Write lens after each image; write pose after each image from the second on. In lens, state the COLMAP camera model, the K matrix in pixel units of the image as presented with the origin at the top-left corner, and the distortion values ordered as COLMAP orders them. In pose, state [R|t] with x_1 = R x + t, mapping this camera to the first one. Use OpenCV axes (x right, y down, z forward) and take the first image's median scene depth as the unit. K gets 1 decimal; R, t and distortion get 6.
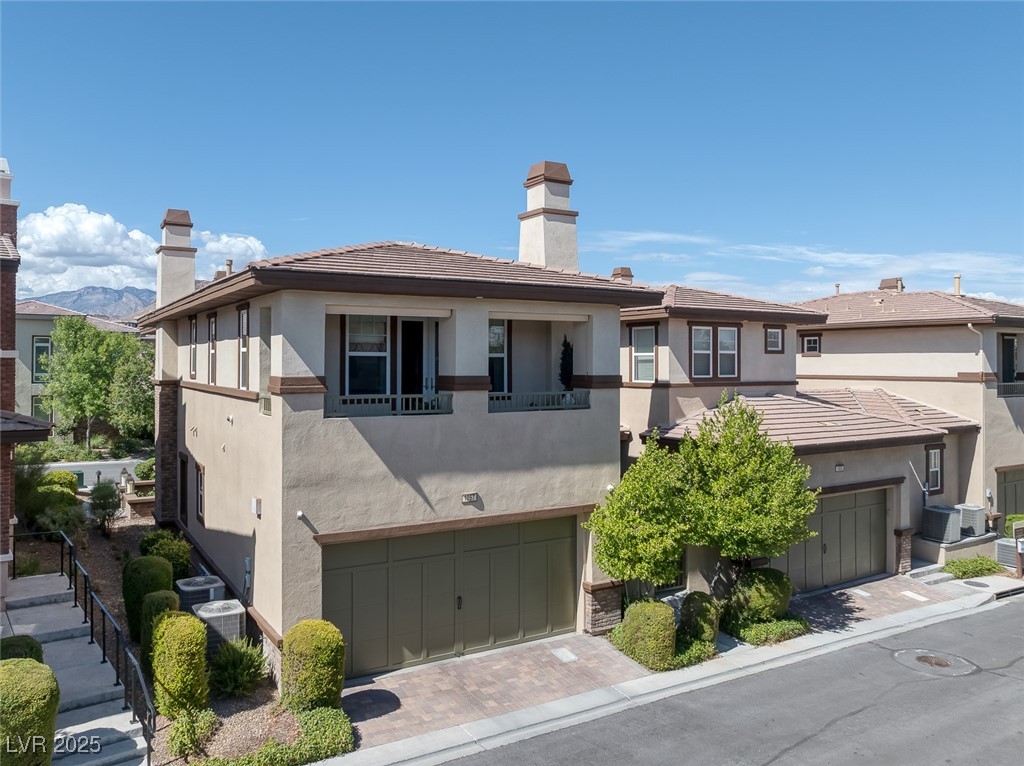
lens RADIAL K [[776.0, 0, 511.6], [0, 776.0, 363.5], [0, 0, 1]] dist [-0.001852, -0.002471]
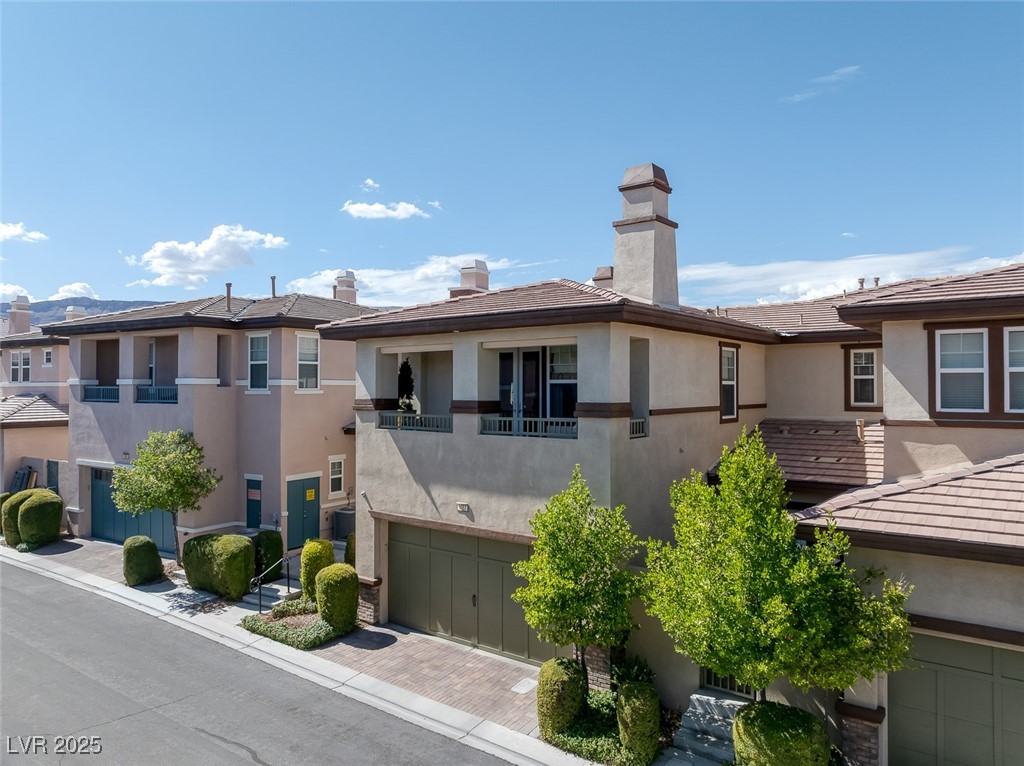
lens RADIAL K [[727.9, 0, 512.0], [0, 727.9, 383.0], [0, 0, 1]] dist [-0.023133, -0.000572]
pose [[0.347921, -0.013849, -0.937421, 0.955709], [-0.002097, 0.999877, -0.015549, 0.006804], [0.937521, 0.007375, 0.347849, 0.683295]]
